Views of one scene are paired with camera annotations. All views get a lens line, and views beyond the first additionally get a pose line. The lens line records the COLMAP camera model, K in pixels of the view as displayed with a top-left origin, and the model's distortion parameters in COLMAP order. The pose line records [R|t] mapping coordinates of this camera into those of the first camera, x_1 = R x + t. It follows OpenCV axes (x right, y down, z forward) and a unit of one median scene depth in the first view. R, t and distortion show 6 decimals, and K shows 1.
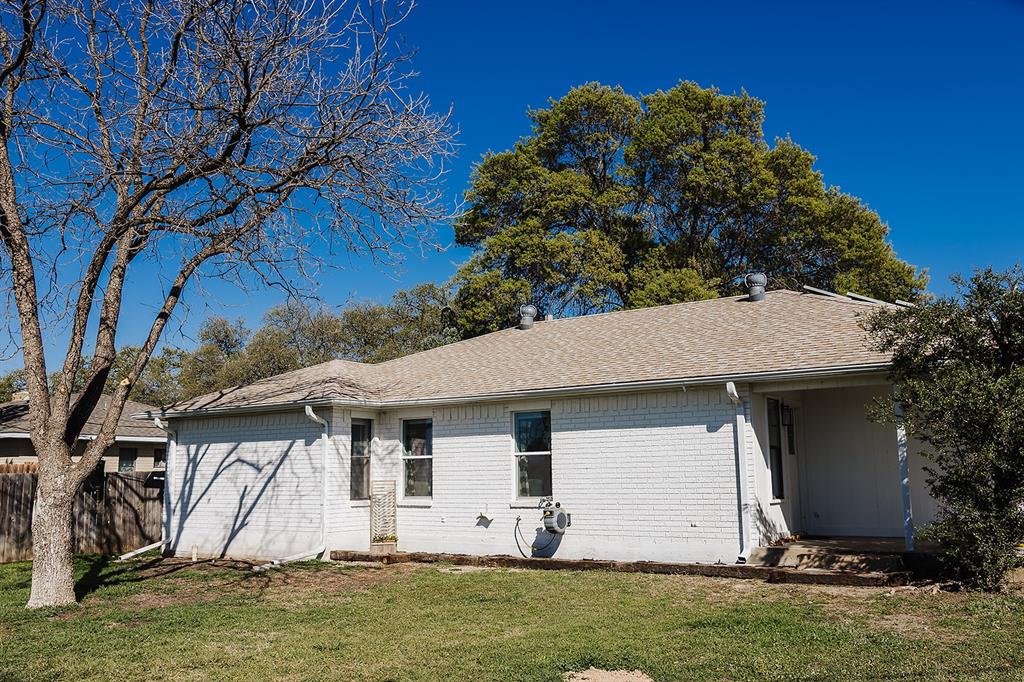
lens RADIAL K [[861.4, 0, 517.7], [0, 861.4, 342.8], [0, 0, 1]] dist [0.002794, 0.007690]
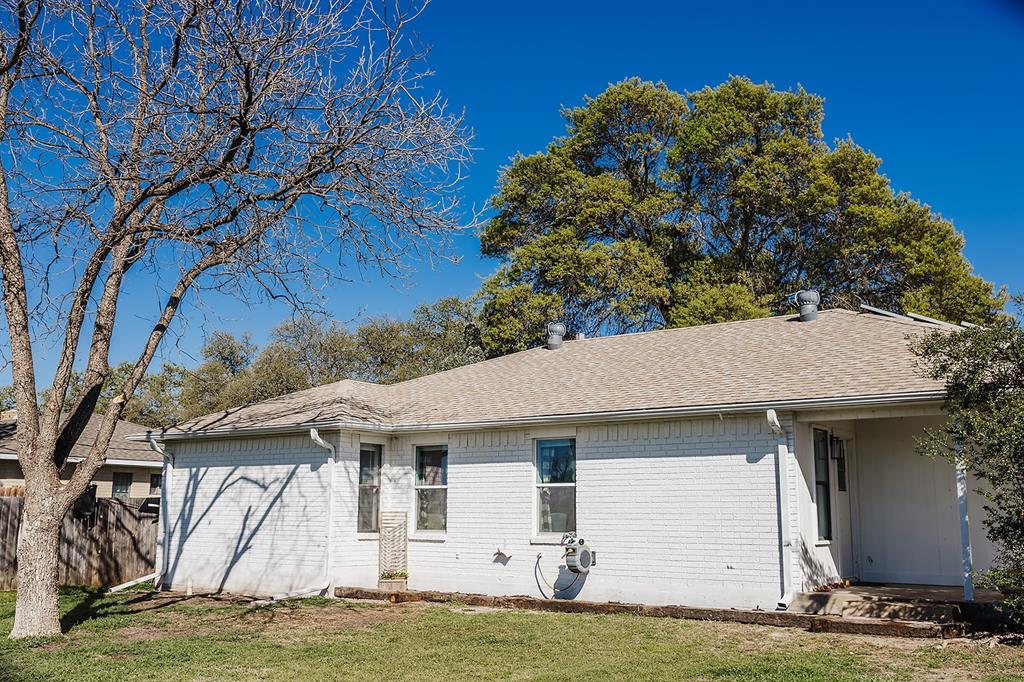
lens RADIAL K [[959.1, 0, 512.0], [0, 959.1, 349.0], [0, 0, 1]] dist [0.018641, 0.000000]
pose [[0.998937, 0.012118, -0.044474, 0.014542], [-0.012805, 0.999803, -0.015182, 0.000389], [0.044281, 0.015735, 0.998895, -0.021823]]
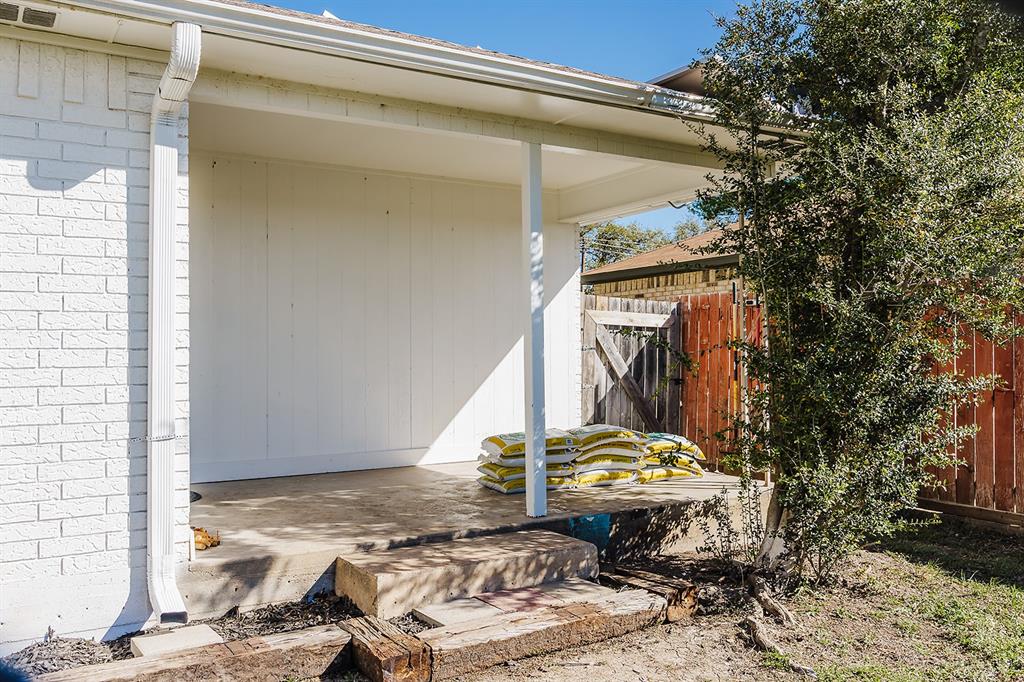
lens RADIAL K [[871.4, 0, 514.5], [0, 871.4, 351.3], [0, 0, 1]] dist [-0.030941, 0.020730]
pose [[0.413720, 0.010350, 0.910346, 0.024097], [-0.141788, 0.988466, 0.053199, 0.102681], [-0.899295, -0.151086, 0.410415, 0.637864]]
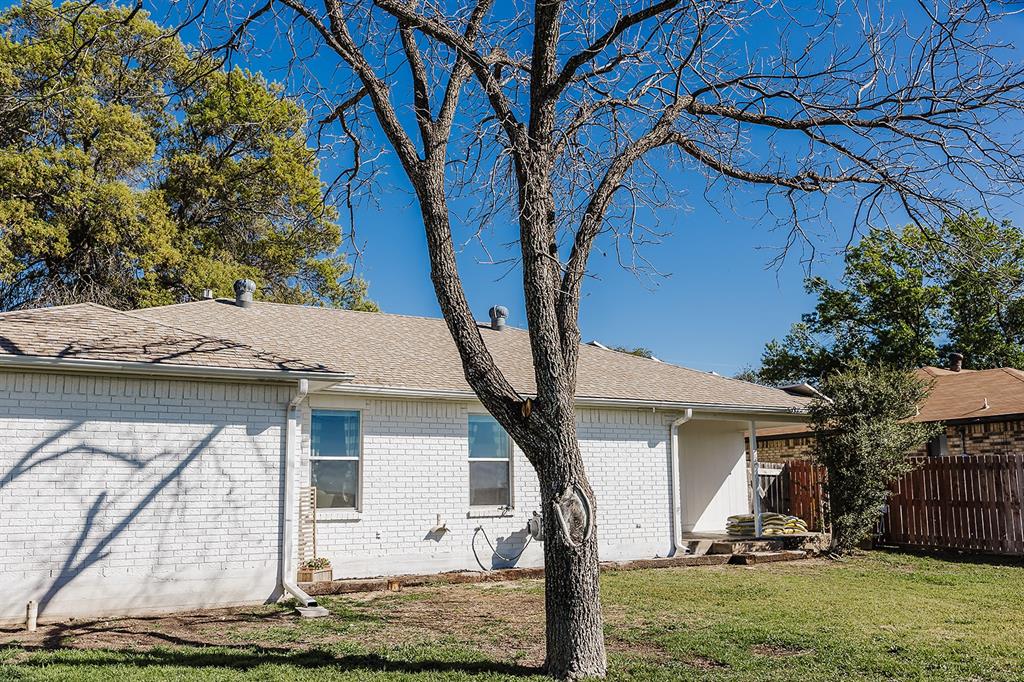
lens RADIAL K [[871.4, 0, 513.5], [0, 871.4, 333.3], [0, 0, 1]] dist [-0.030941, 0.020730]
pose [[0.462372, 0.165070, 0.871186, -0.817120], [-0.135137, 0.984159, -0.114753, 0.097255], [-0.876328, -0.064670, 0.477355, 0.523160]]
